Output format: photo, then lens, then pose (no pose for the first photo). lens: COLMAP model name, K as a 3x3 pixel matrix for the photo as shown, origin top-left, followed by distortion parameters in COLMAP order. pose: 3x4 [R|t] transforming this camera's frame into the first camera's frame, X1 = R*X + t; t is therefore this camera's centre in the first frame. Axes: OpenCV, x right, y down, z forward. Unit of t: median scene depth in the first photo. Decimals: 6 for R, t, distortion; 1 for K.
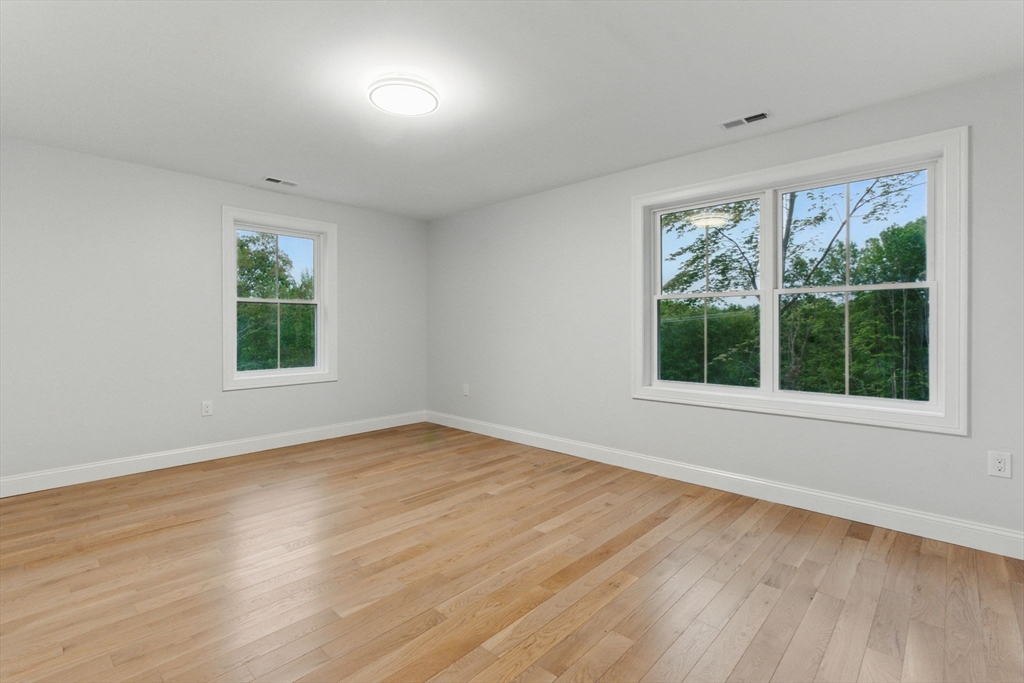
lens RADIAL K [[468.6, 0, 499.1], [0, 468.6, 336.7], [0, 0, 1]] dist [-0.001653, 0.000509]
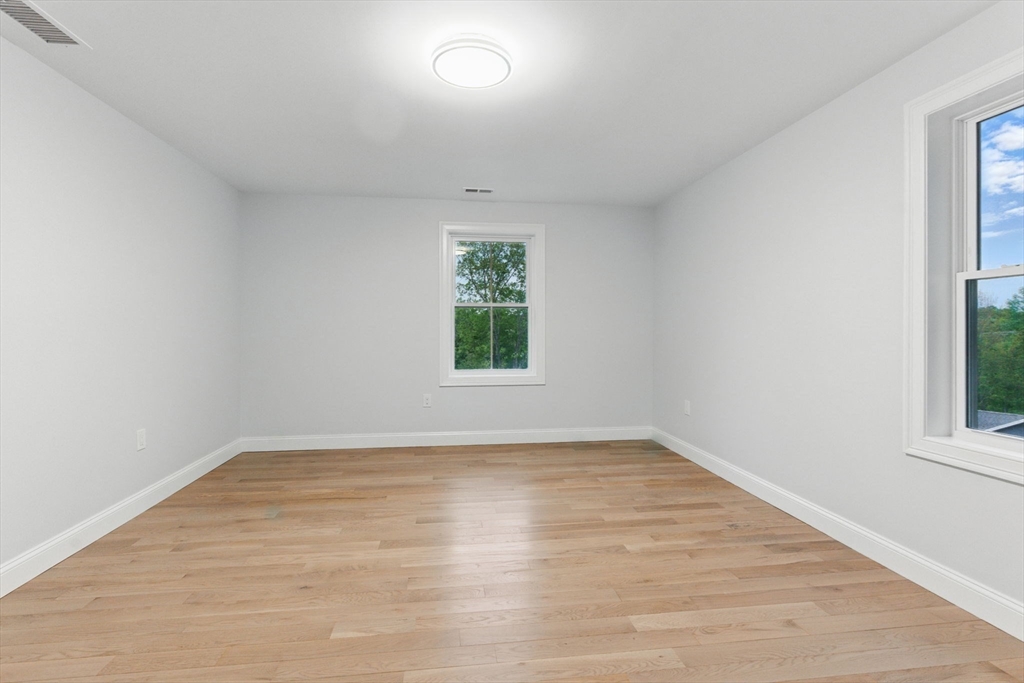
lens RADIAL K [[468.6, 0, 515.1], [0, 468.6, 339.0], [0, 0, 1]] dist [-0.001653, 0.000509]
pose [[0.781930, 0.013947, -0.623210, 0.282599], [-0.014820, 0.999883, 0.003782, -0.005594], [0.623190, 0.006279, 0.782046, 0.261150]]
